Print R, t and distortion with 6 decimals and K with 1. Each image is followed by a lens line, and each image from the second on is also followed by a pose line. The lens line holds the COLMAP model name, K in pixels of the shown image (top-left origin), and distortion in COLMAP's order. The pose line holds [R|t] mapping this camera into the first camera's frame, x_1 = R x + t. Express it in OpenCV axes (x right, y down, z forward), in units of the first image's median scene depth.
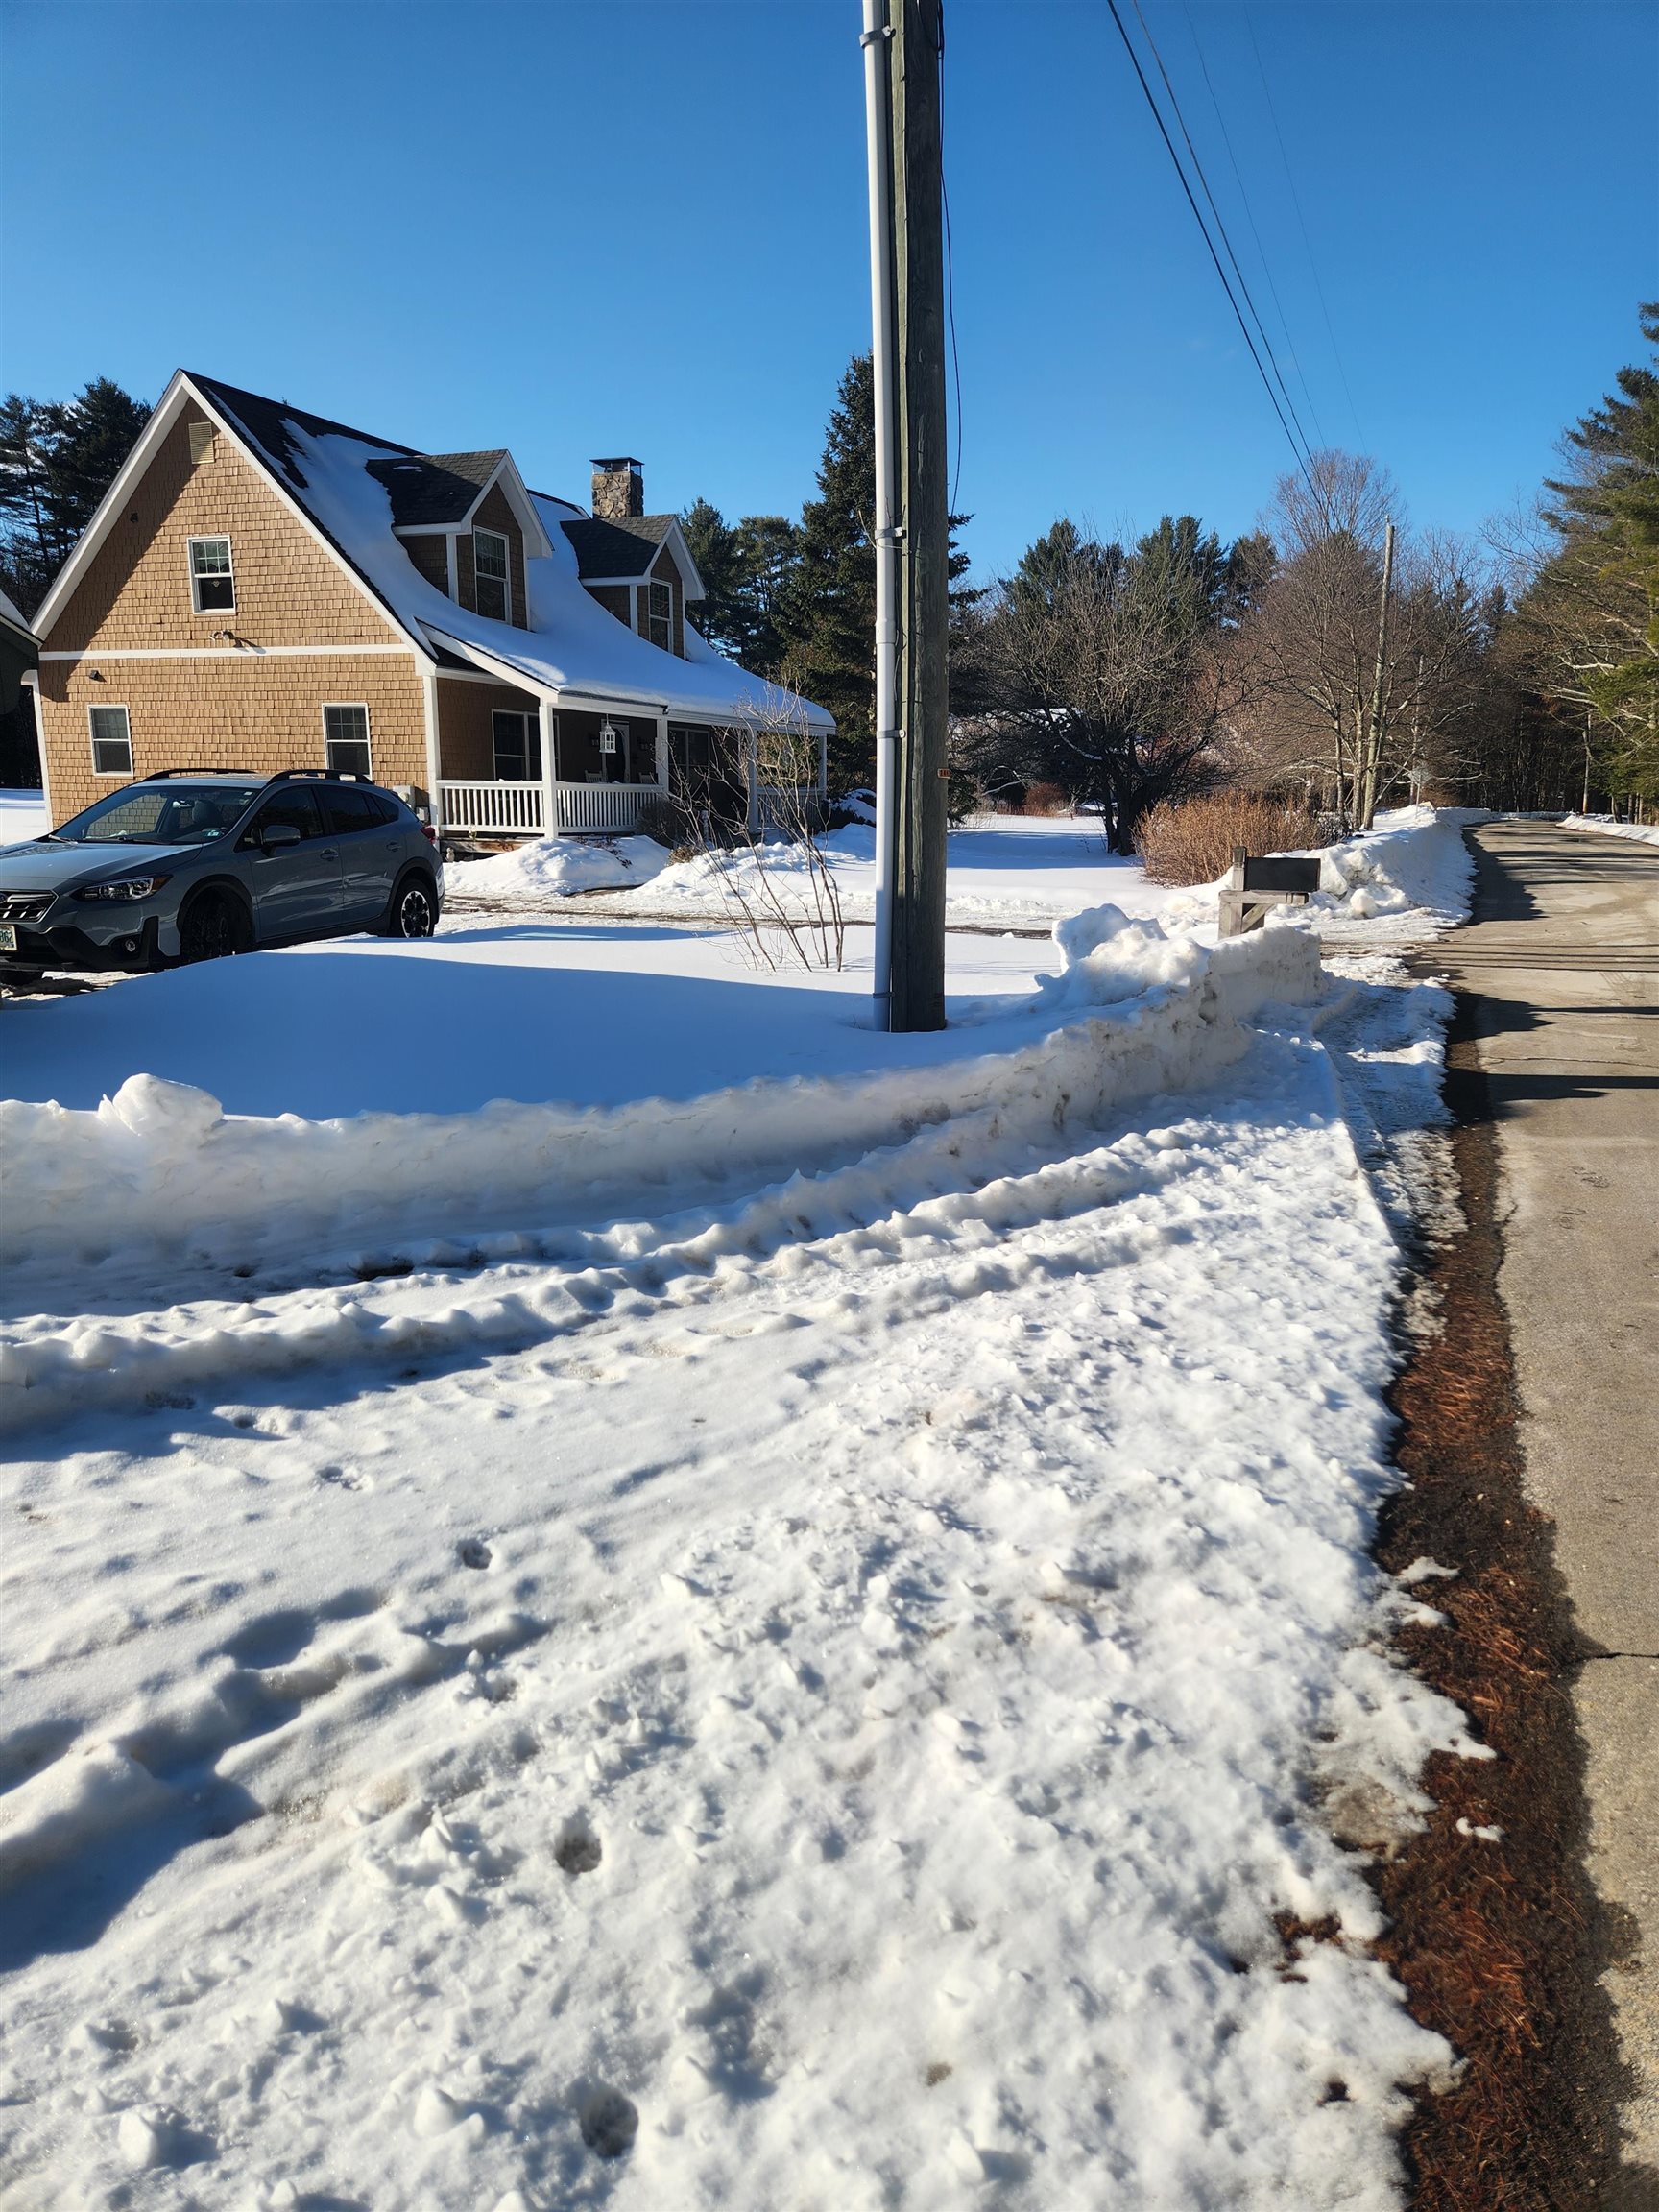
lens RADIAL K [[1441.2, 0, 829.5], [0, 1441.2, 1106.0], [0, 0, 1]] dist [0.082350, -0.042593]
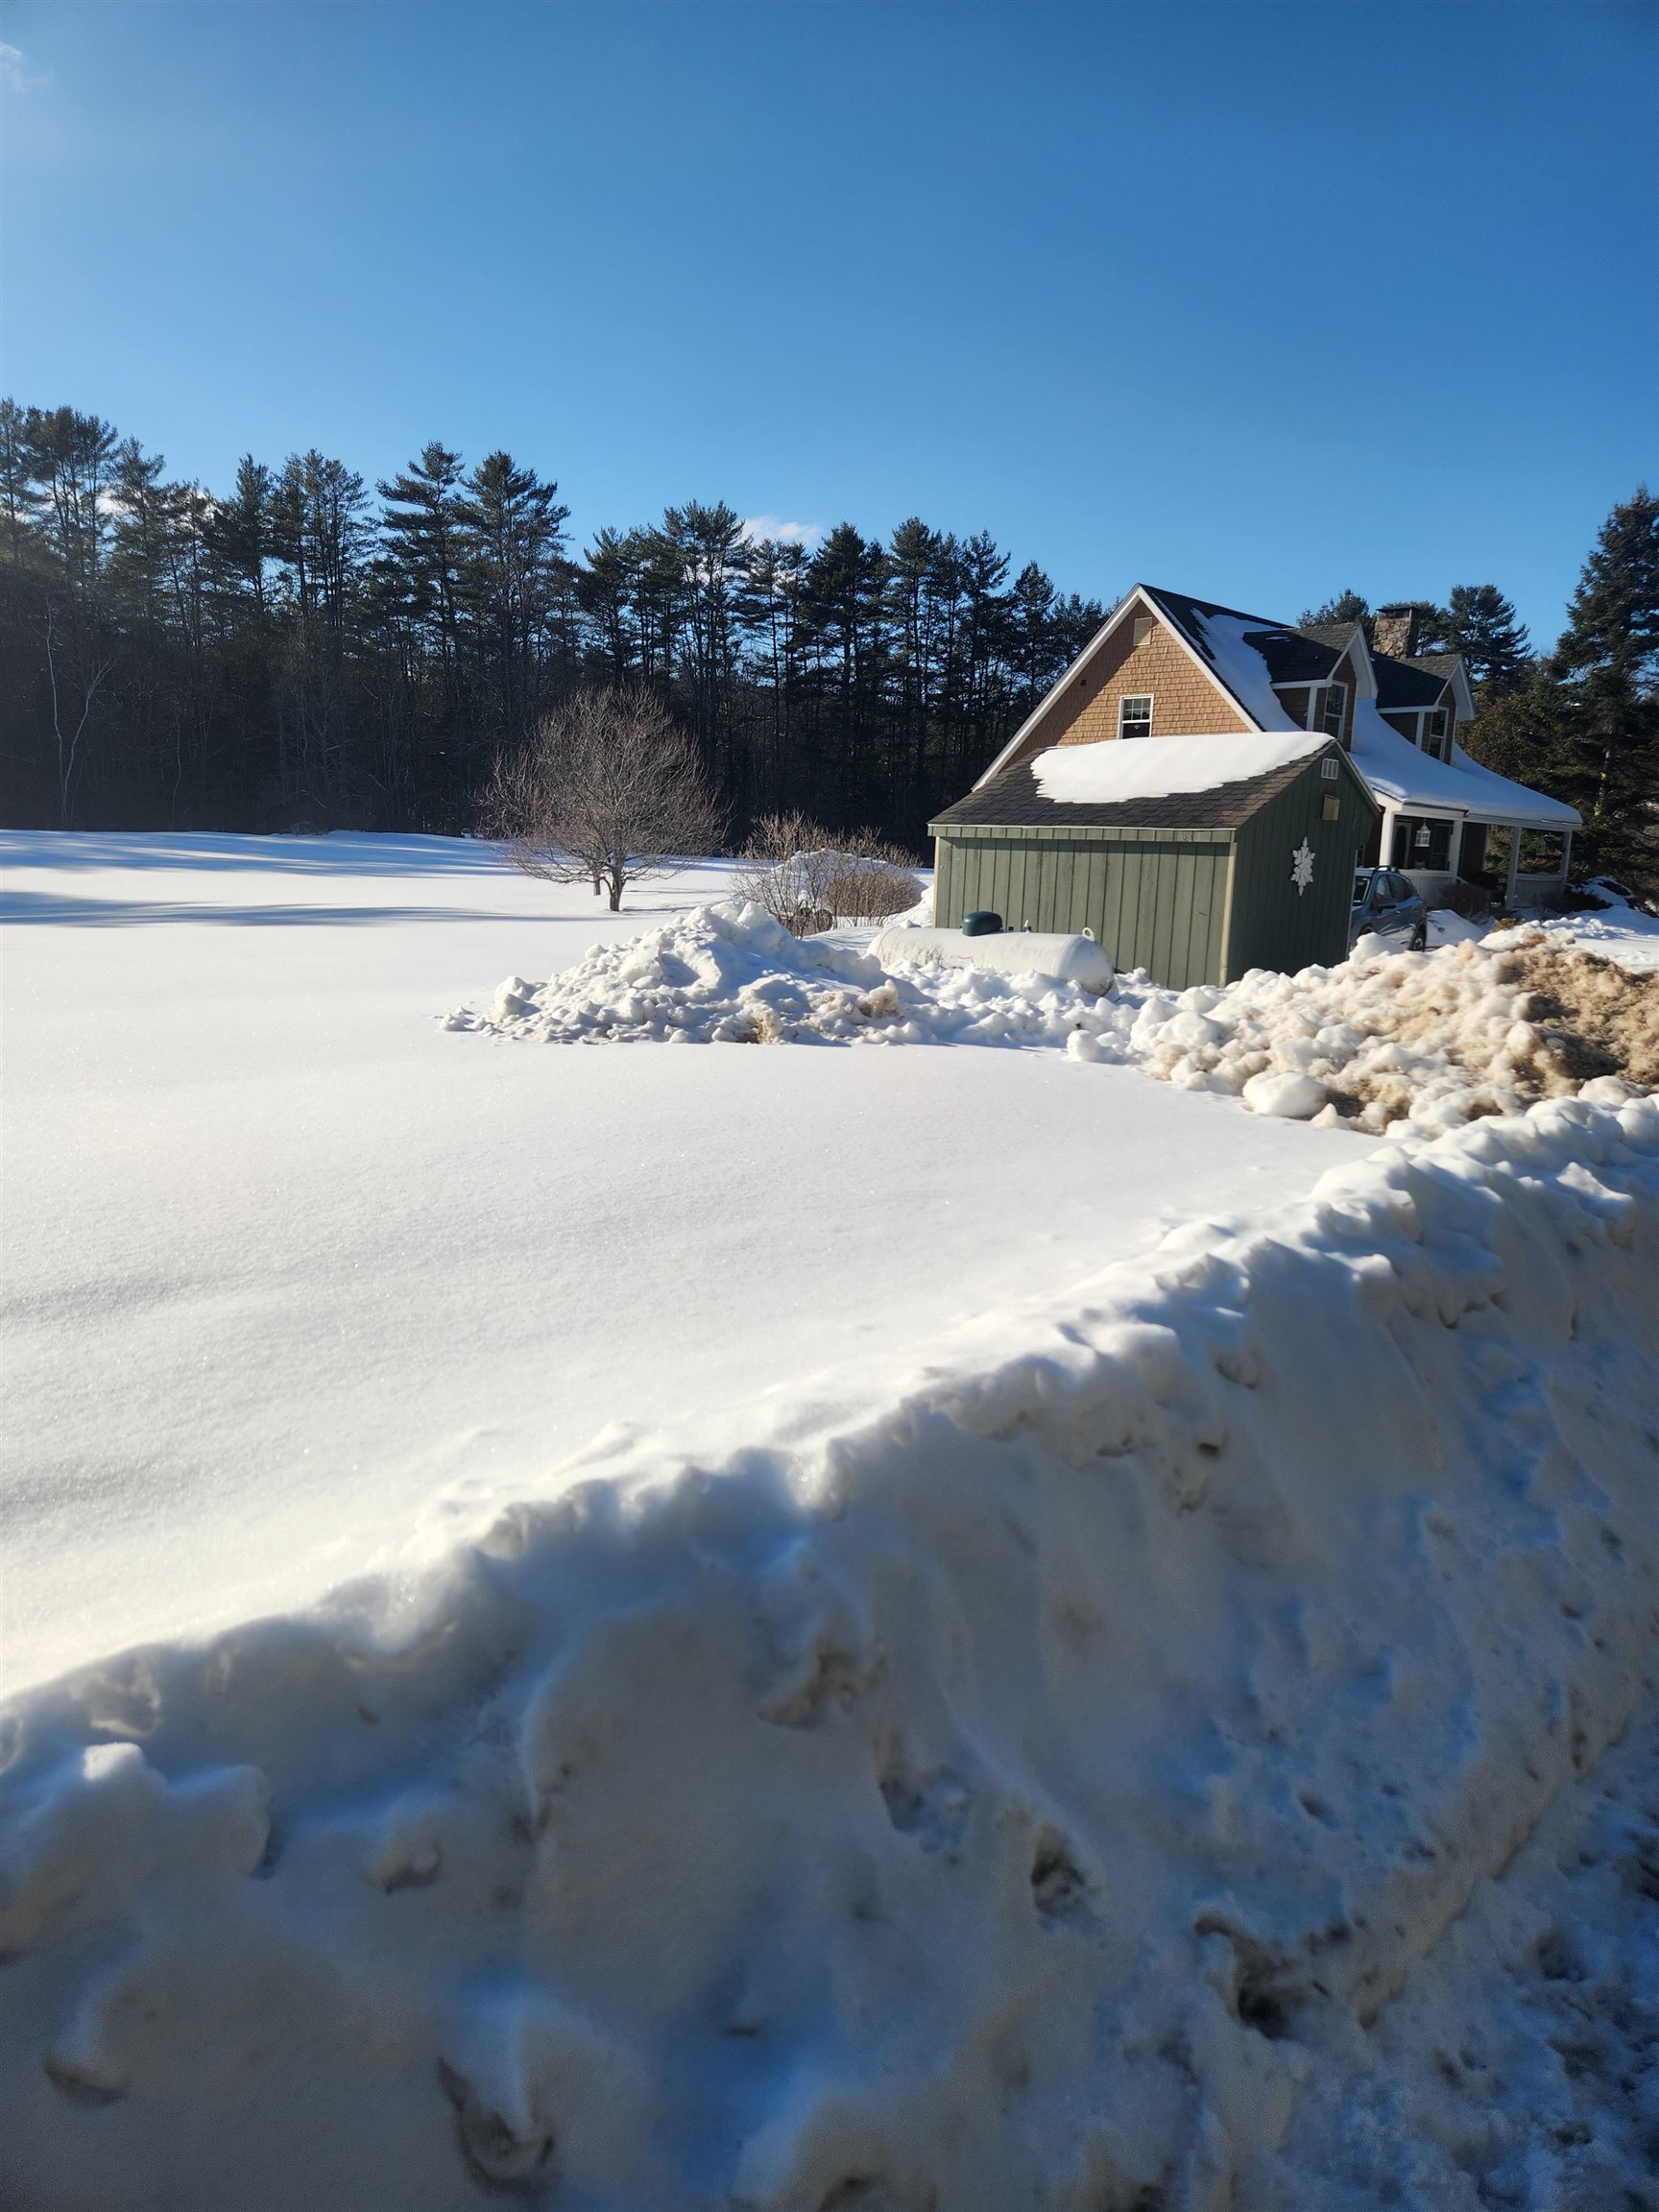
lens RADIAL K [[1464.1, 0, 853.4], [0, 1464.1, 1135.3], [0, 0, 1]] dist [0.038552, -0.000384]
pose [[0.937600, 0.086758, -0.336719, -0.159506], [-0.097561, 0.995113, -0.015262, 0.084535], [0.333749, 0.047160, 0.941481, -0.404279]]
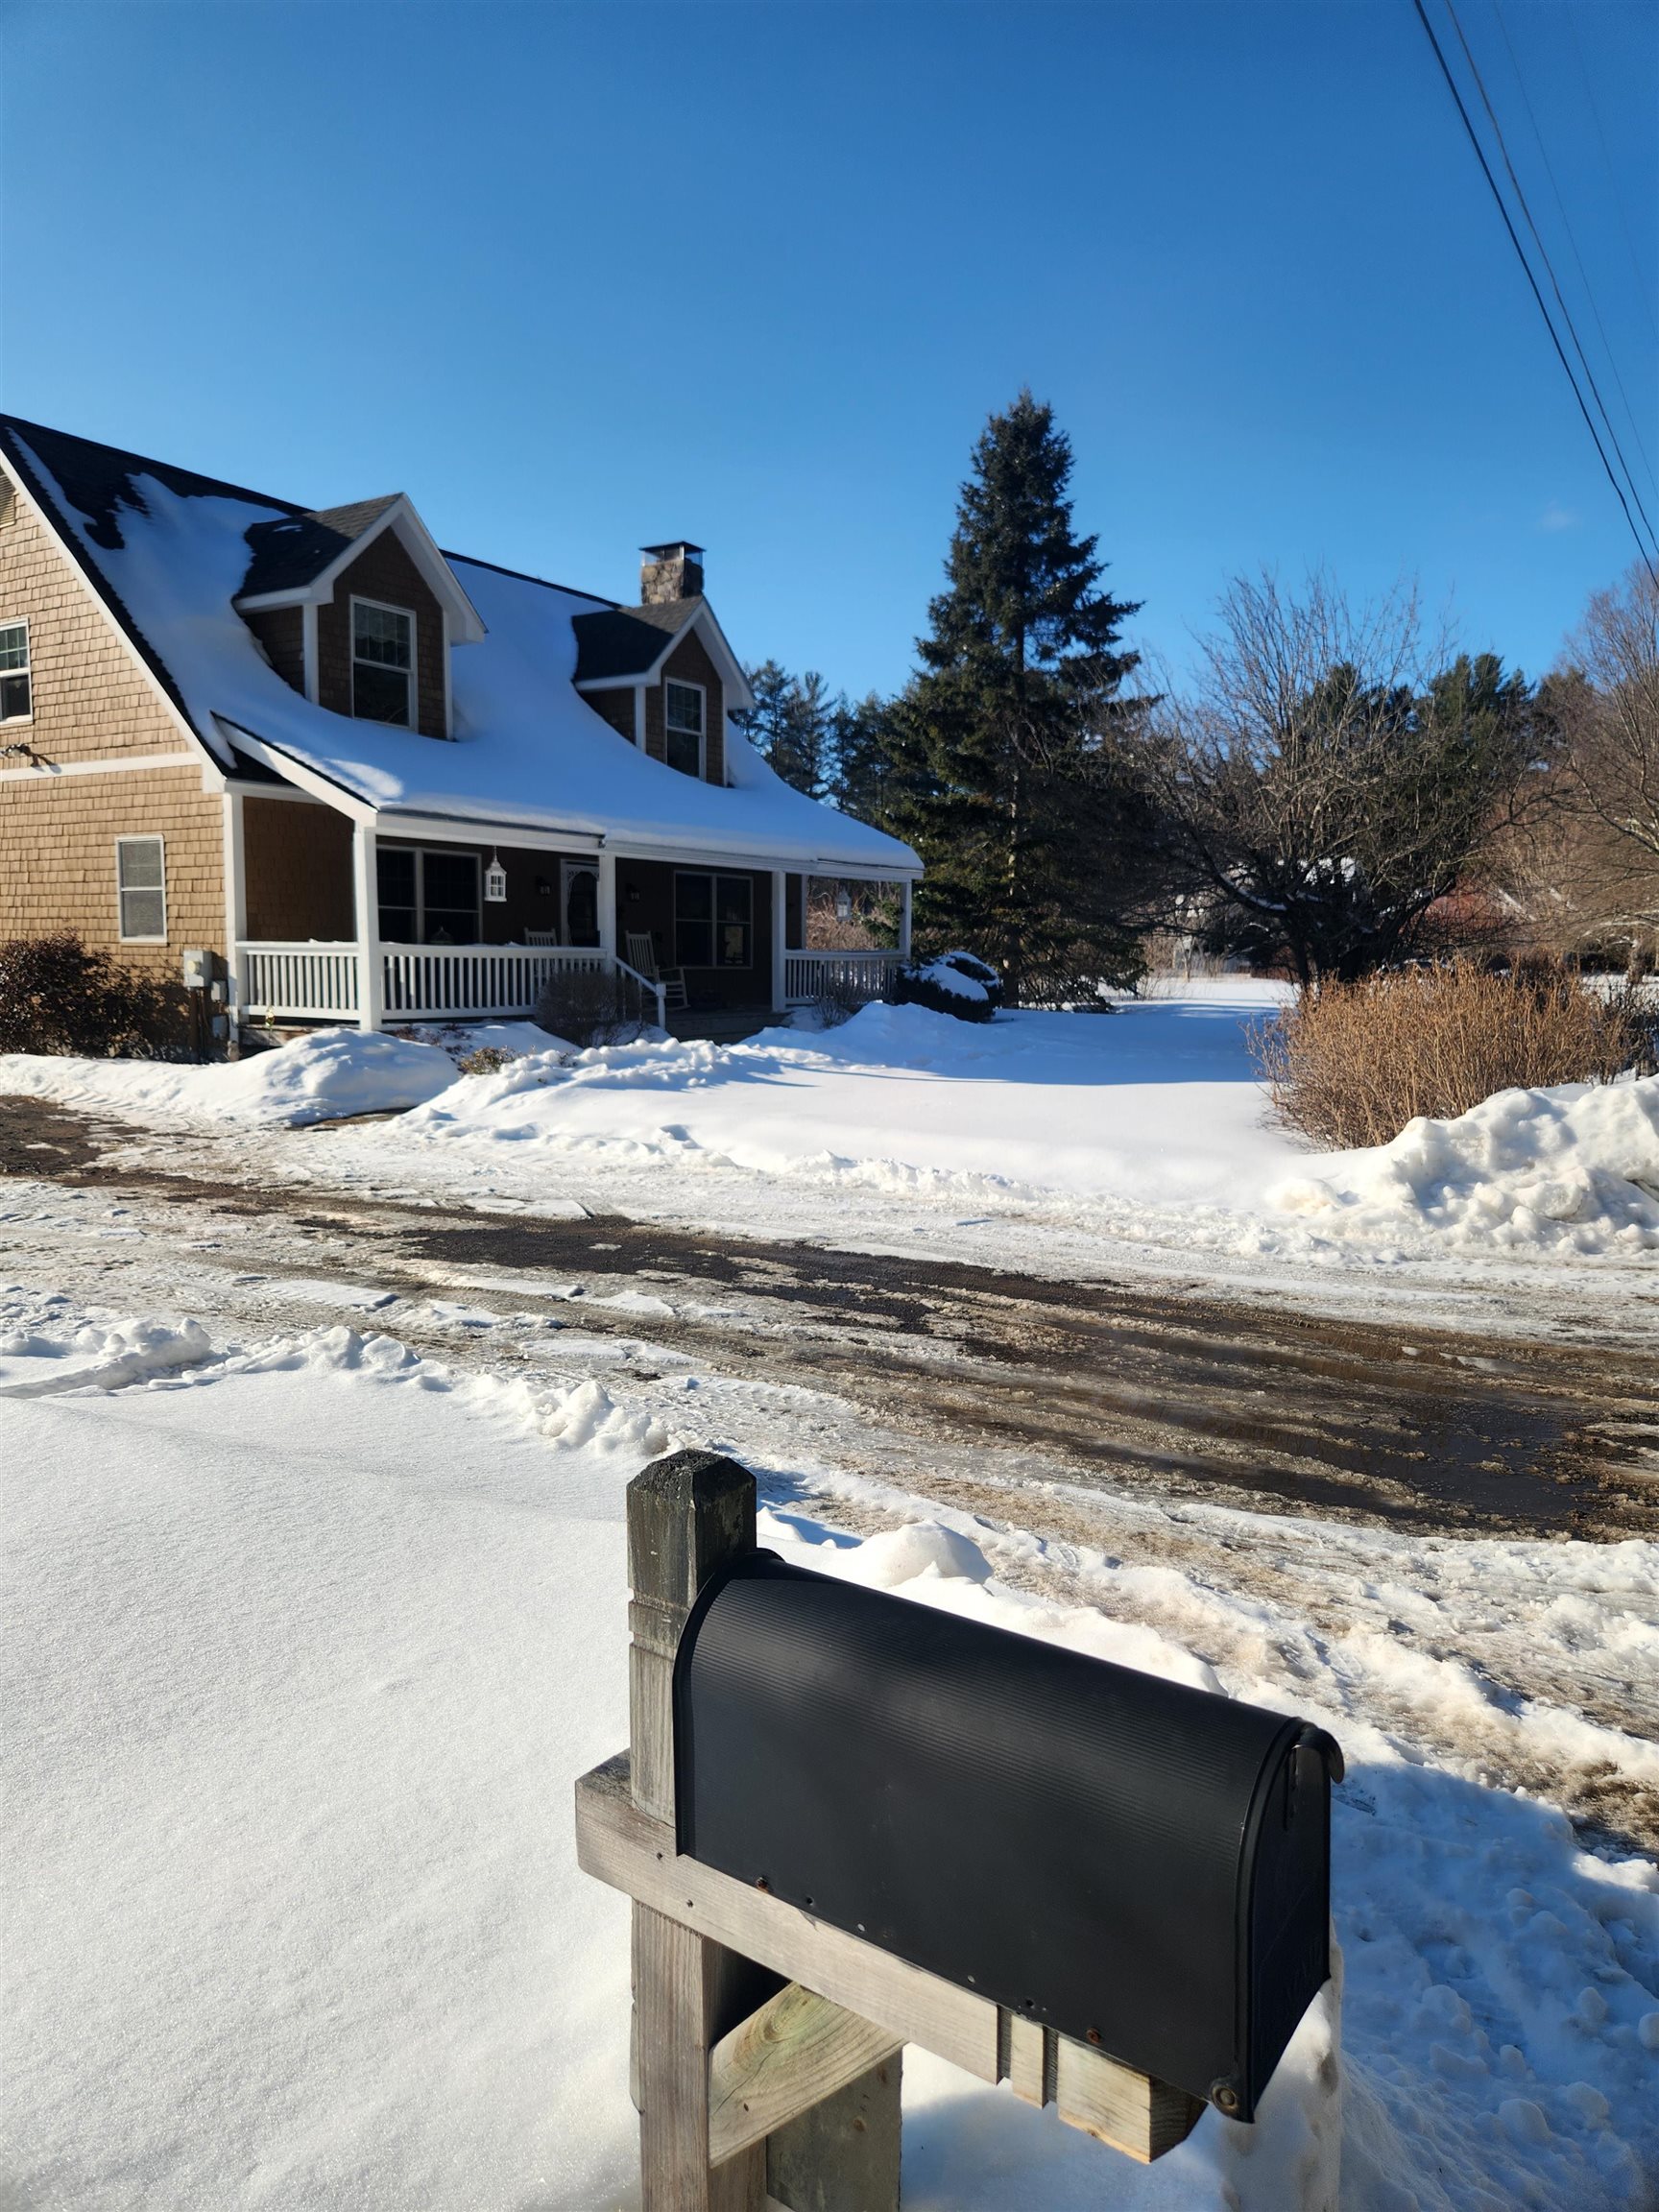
lens RADIAL K [[1464.1, 0, 853.4], [0, 1464.1, 1135.3], [0, 0, 1]] dist [0.038552, -0.000384]
pose [[0.984671, 0.021343, -0.173112, 0.130683], [-0.036645, 0.995648, -0.085685, -0.079943], [0.170529, 0.090715, 0.981168, 0.356004]]
